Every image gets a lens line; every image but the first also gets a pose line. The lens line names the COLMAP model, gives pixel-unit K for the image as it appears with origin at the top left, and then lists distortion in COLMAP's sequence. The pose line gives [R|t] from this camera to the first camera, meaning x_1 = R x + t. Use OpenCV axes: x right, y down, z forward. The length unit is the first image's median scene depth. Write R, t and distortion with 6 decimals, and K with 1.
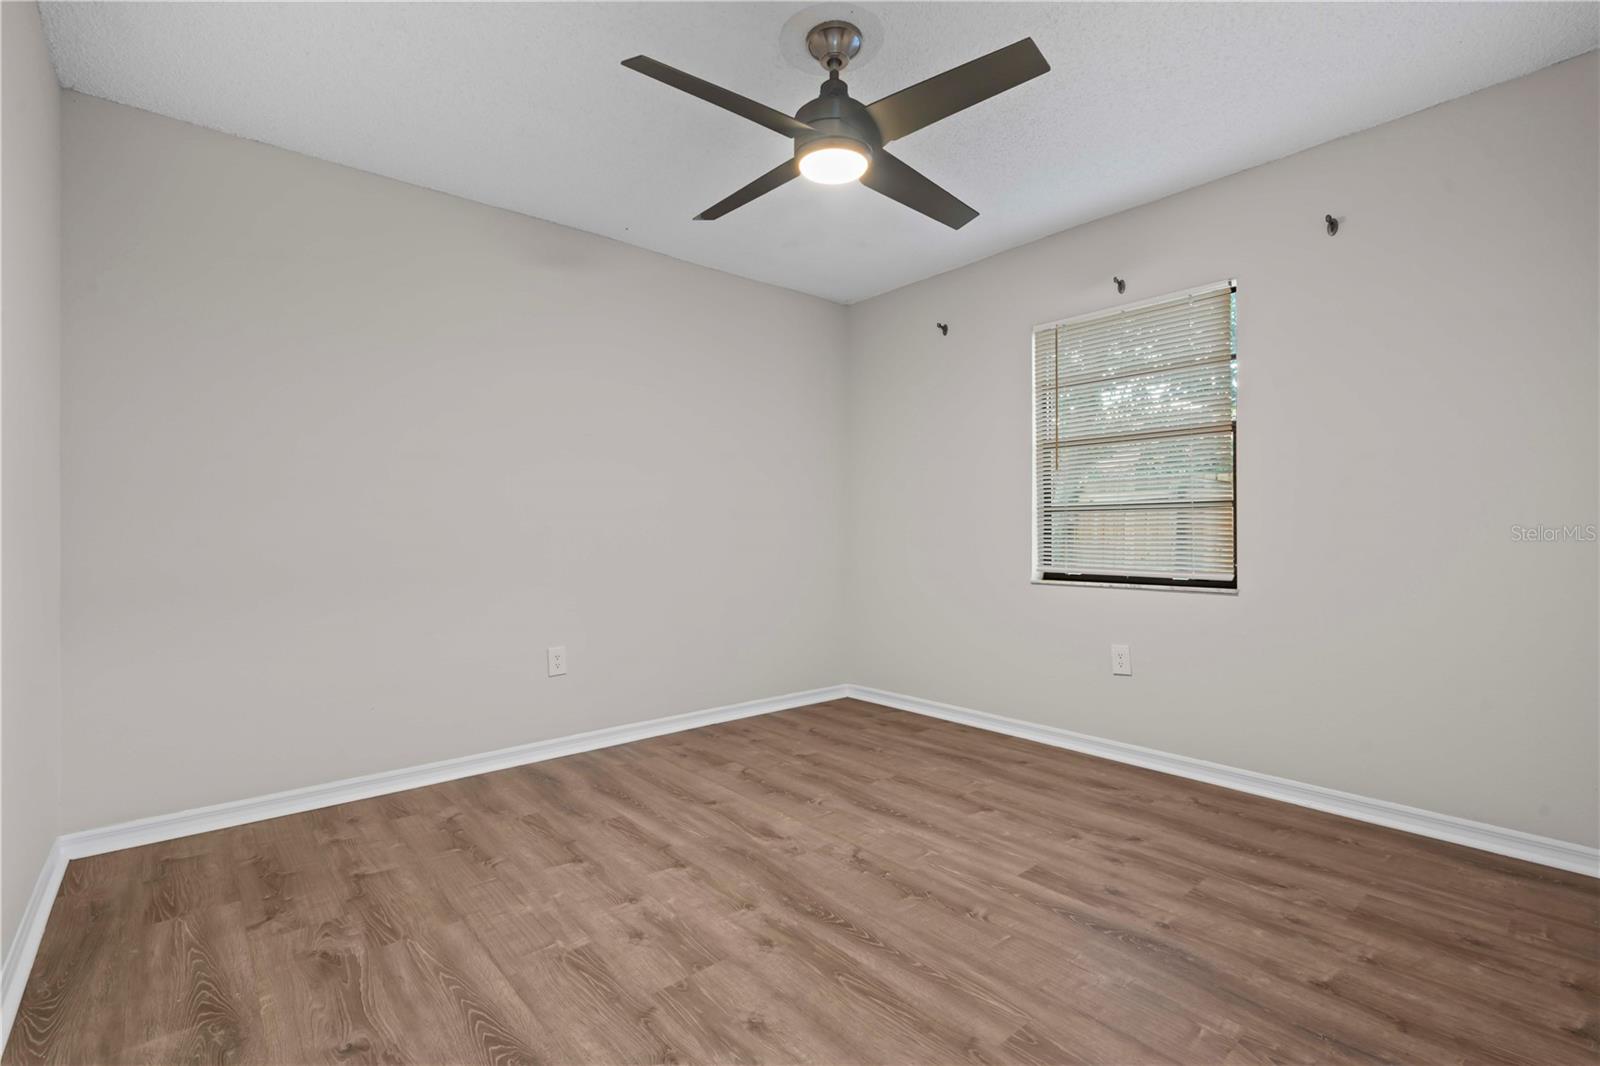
lens RADIAL K [[733.9, 0, 798.1], [0, 733.9, 528.4], [0, 0, 1]] dist [-0.001402, 0.000615]
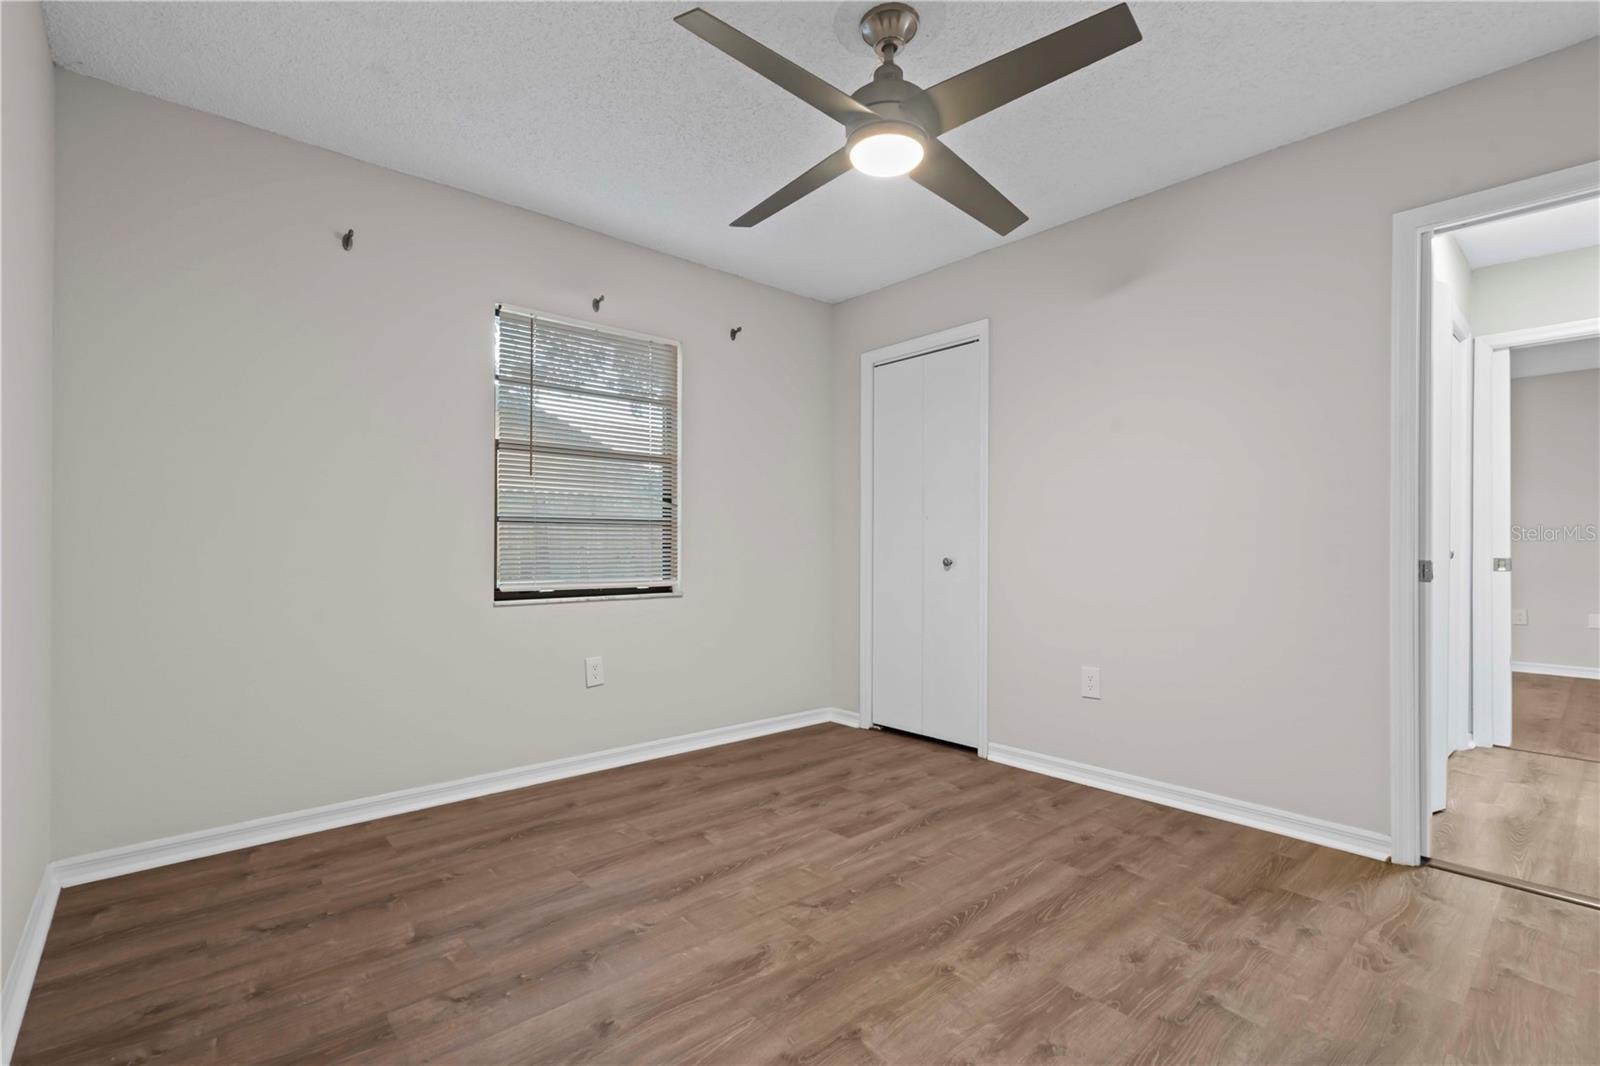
lens RADIAL K [[734.0, 0, 791.7], [0, 734.0, 535.6], [0, 0, 1]] dist [-0.001491, 0.000796]
pose [[-0.022435, 0.020266, 0.999543, -0.825898], [-0.006426, 0.999771, -0.020415, 0.013972], [-0.999728, -0.006881, -0.022299, 1.052688]]
